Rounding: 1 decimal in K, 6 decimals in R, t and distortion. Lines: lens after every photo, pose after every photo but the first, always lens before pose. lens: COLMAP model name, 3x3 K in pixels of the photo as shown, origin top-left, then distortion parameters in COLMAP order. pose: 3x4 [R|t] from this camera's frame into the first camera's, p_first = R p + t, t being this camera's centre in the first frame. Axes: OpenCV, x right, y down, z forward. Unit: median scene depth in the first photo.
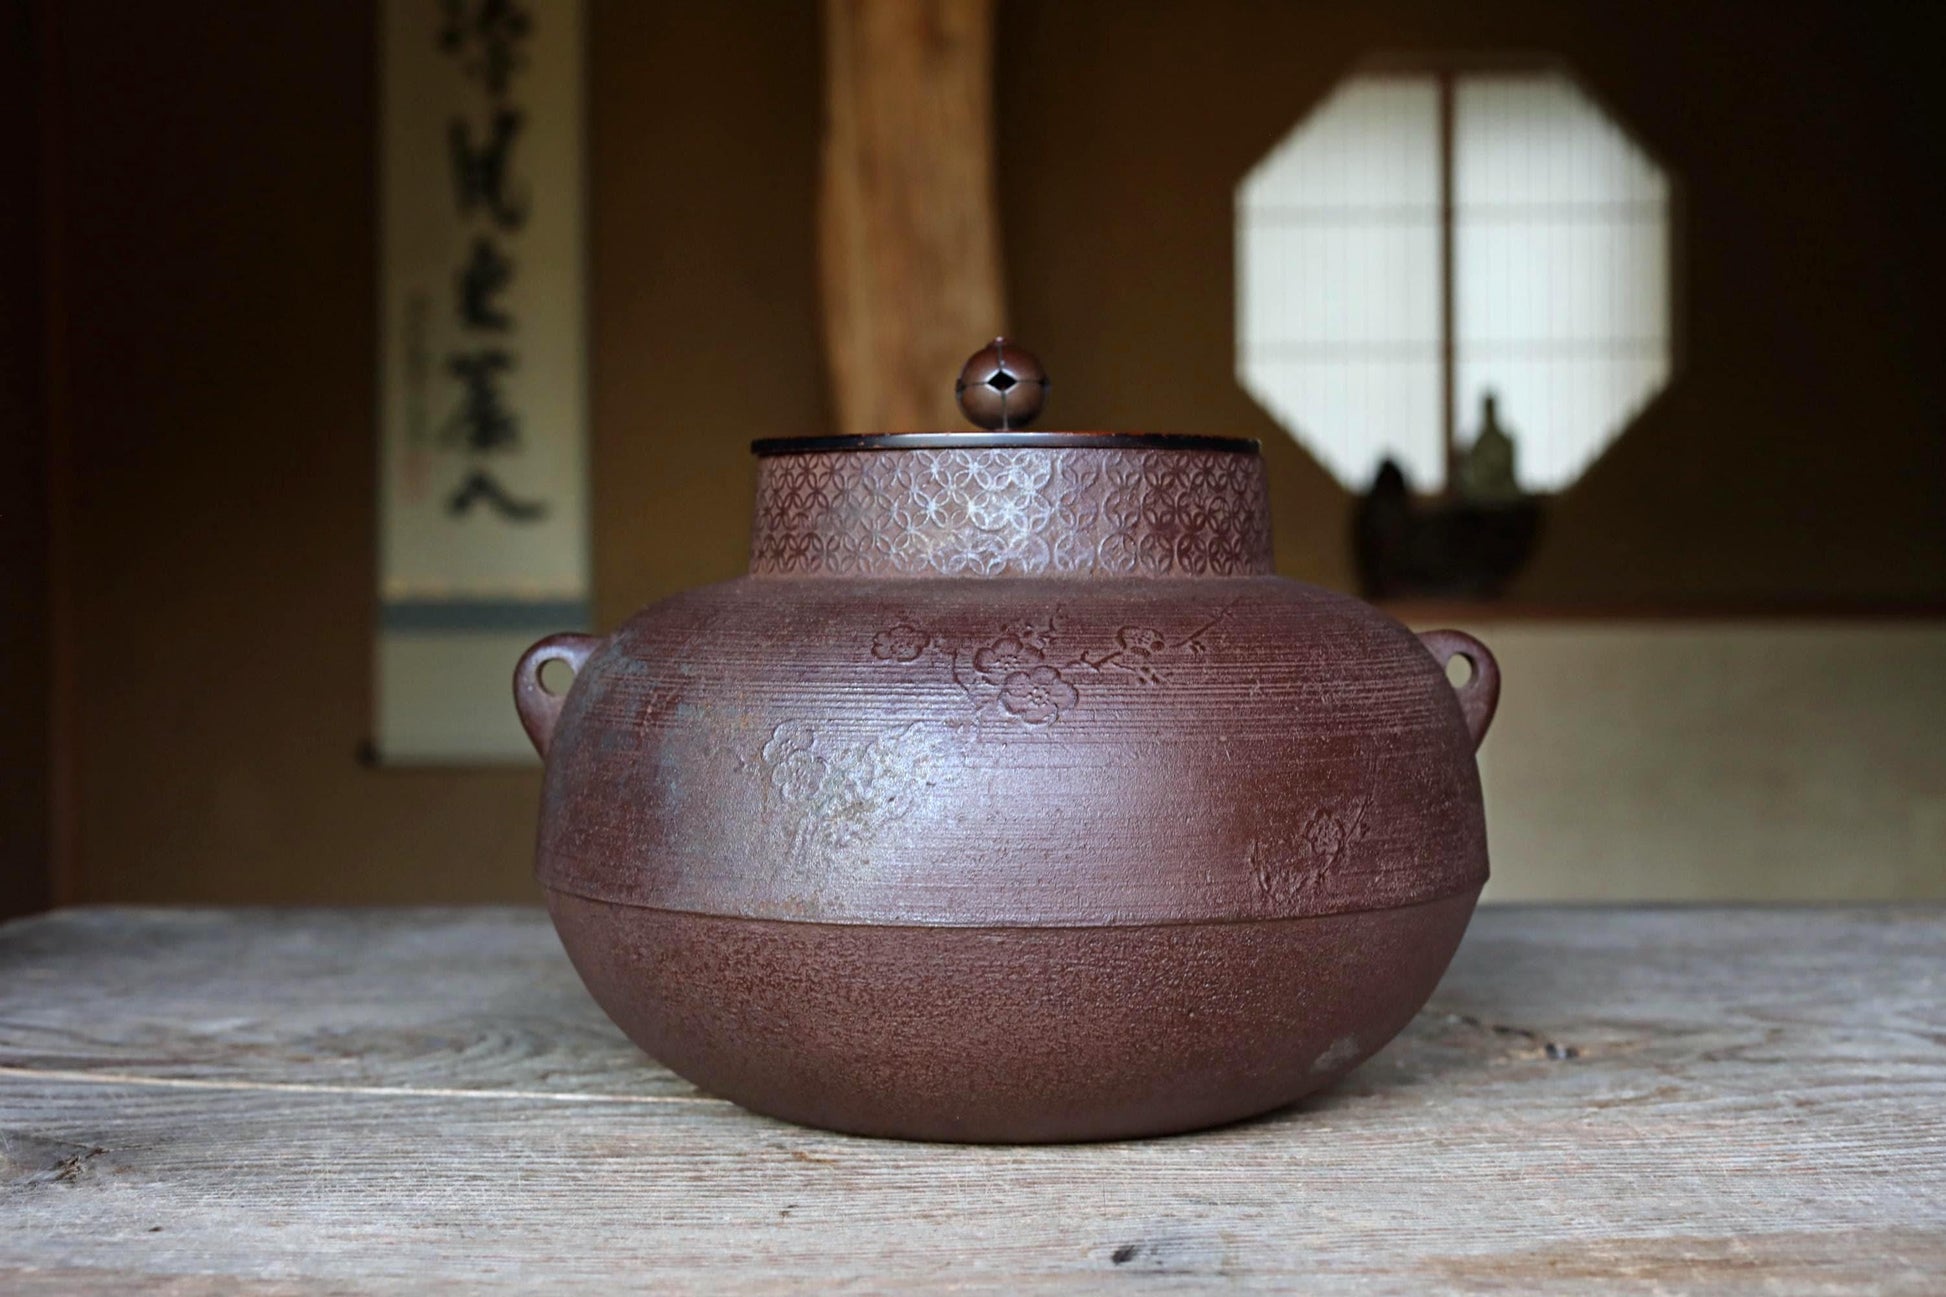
lens RADIAL K [[2986.2, 0, 973.0], [0, 2986.2, 648.5], [0, 0, 1]] dist [-0.031239, 0.264246]
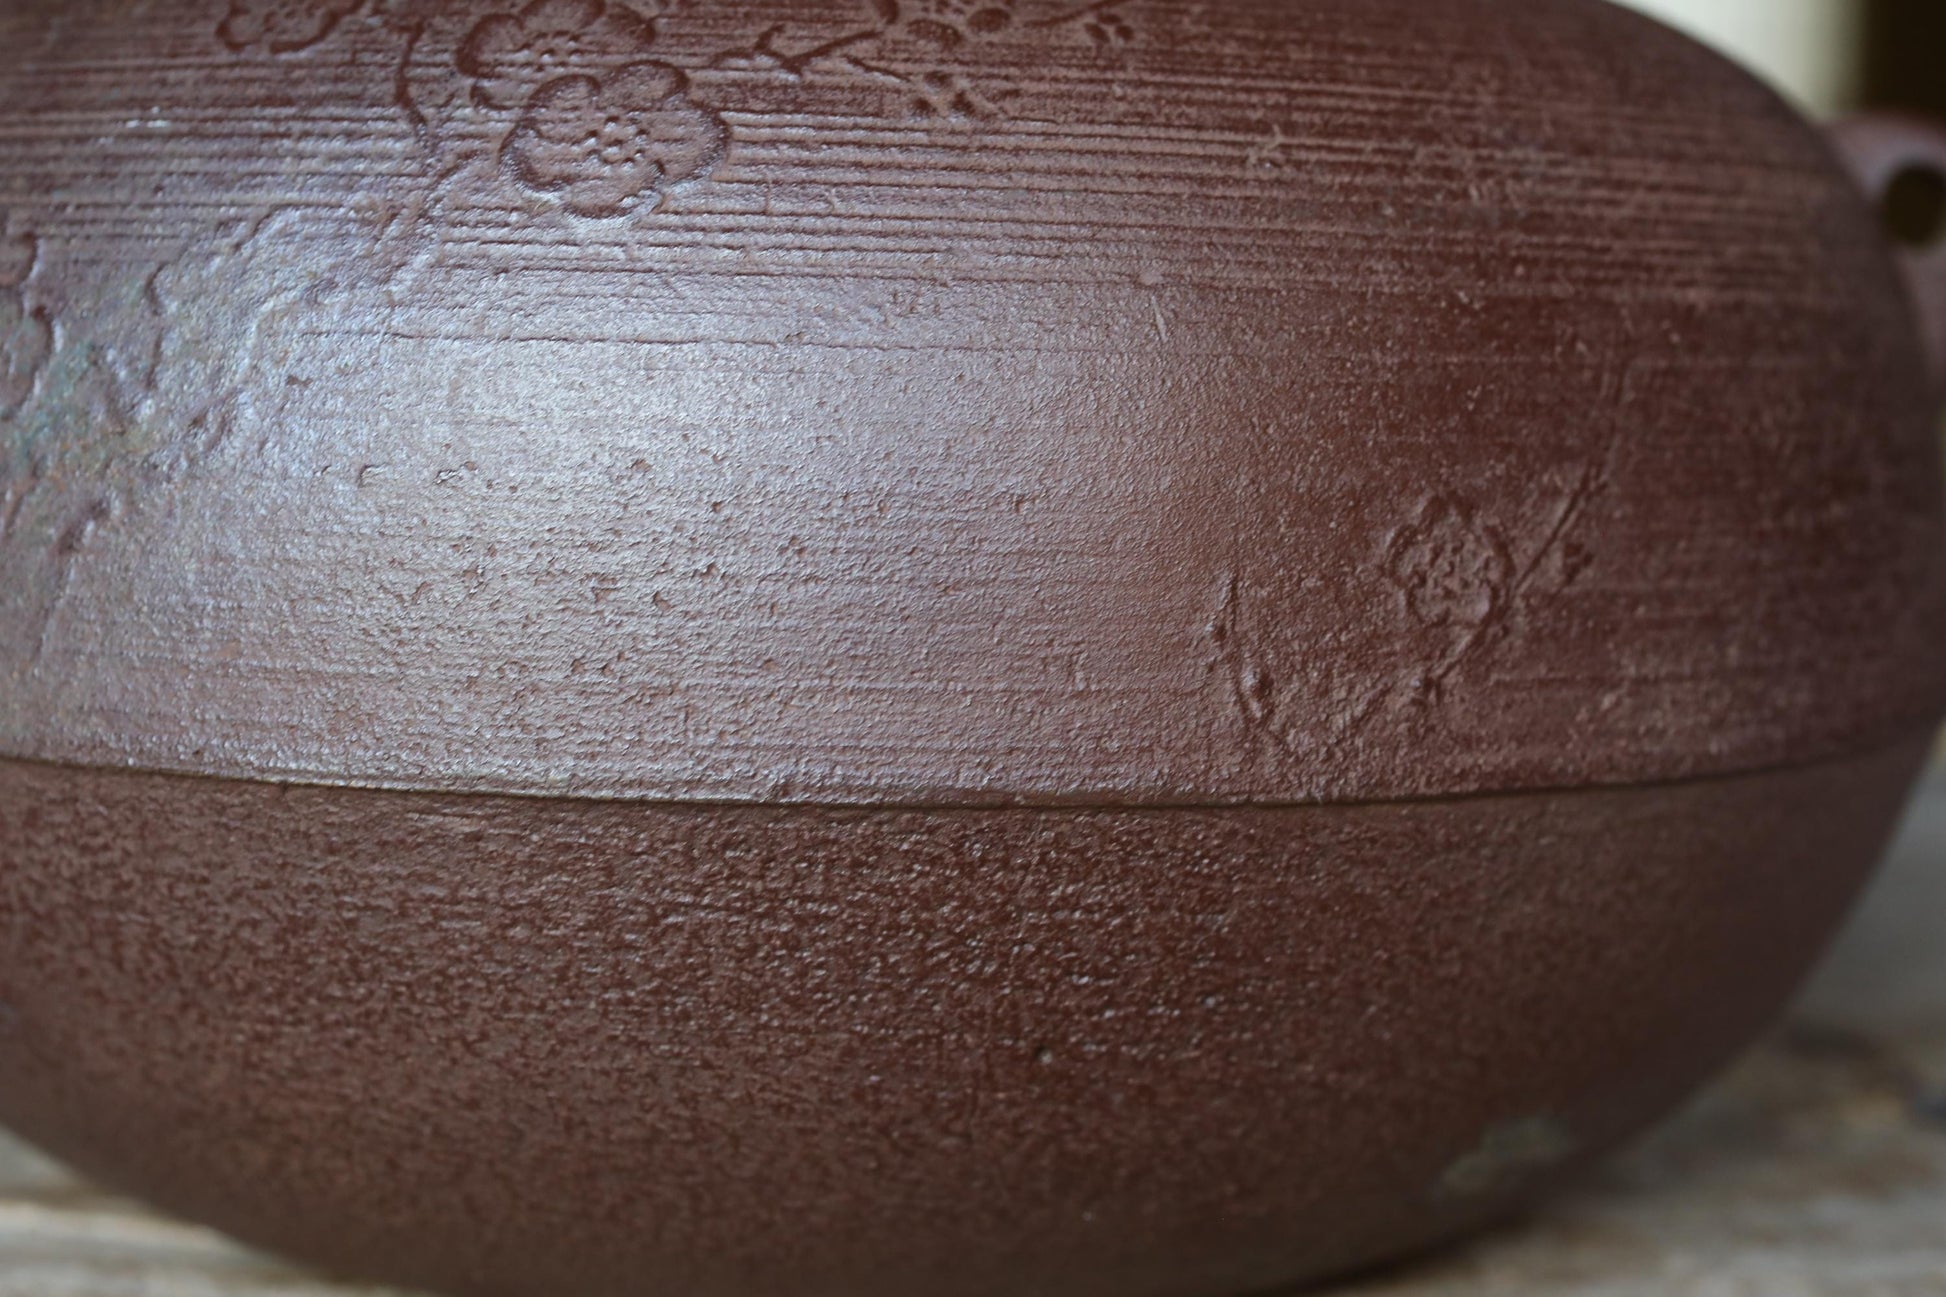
lens RADIAL K [[3179.4, 0, 944.1], [0, 3179.4, 645.0], [0, 0, 1]] dist [-0.076211, 0.726690]
pose [[0.985969, 0.036941, -0.162791, 0.120259], [-0.026749, 0.997568, 0.064362, 0.048931], [0.164773, -0.059105, 0.984559, 0.622071]]
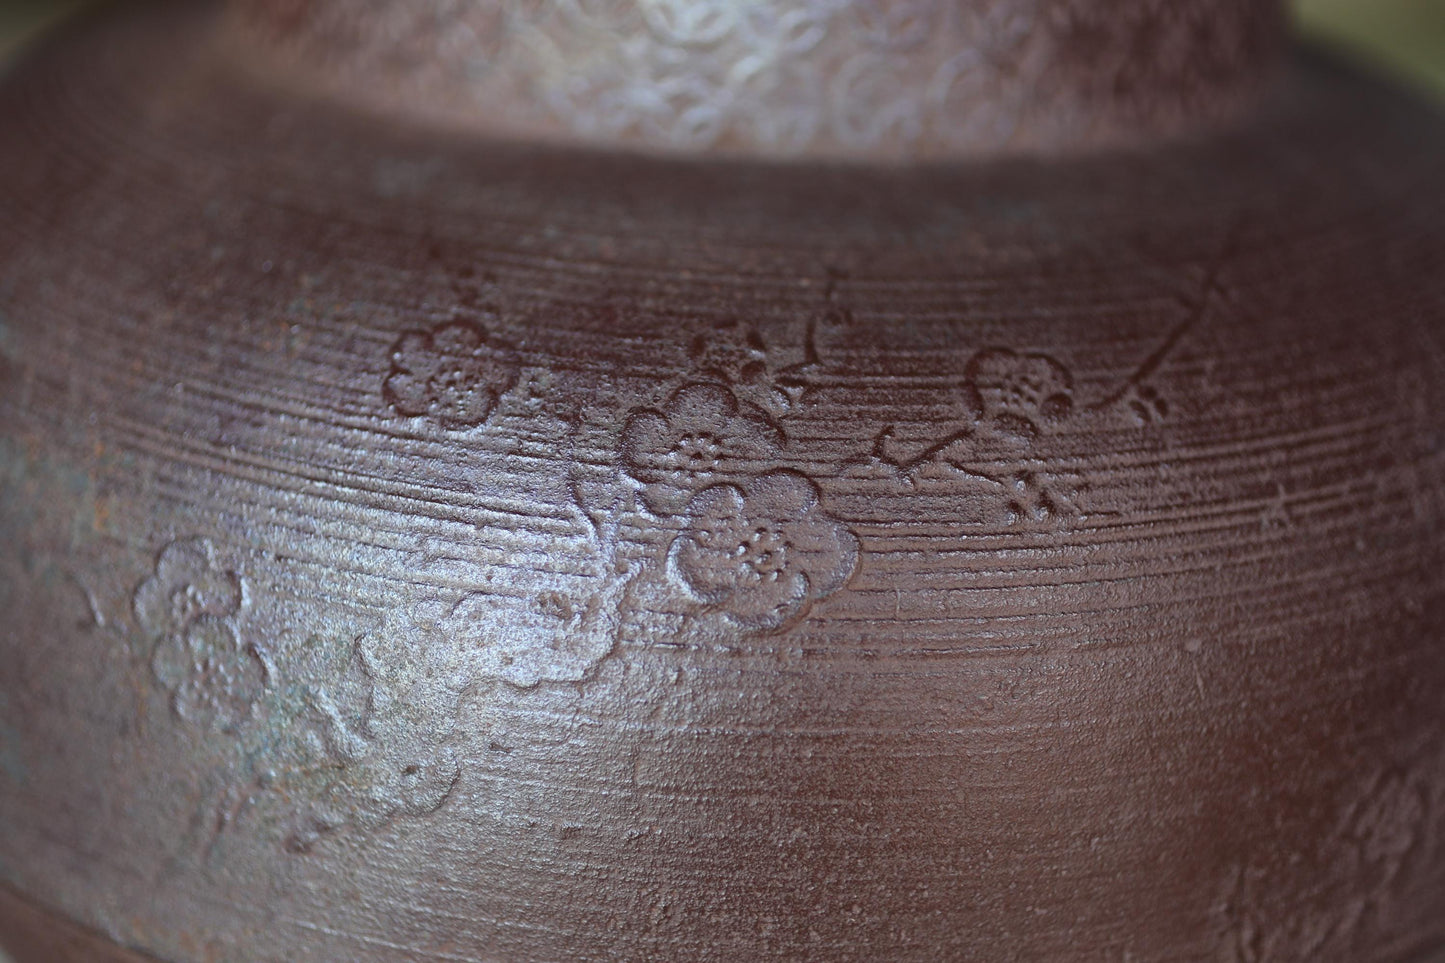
lens RADIAL K [[2360.9, 0, 701.1], [0, 2360.9, 478.9], [0, 0, 1]] dist [-0.076211, 0.726690]
pose [[0.998215, 0.055779, -0.021352, 0.018977], [-0.044518, 0.933194, 0.356604, -0.108232], [0.039816, -0.355017, 0.934011, 0.680729]]
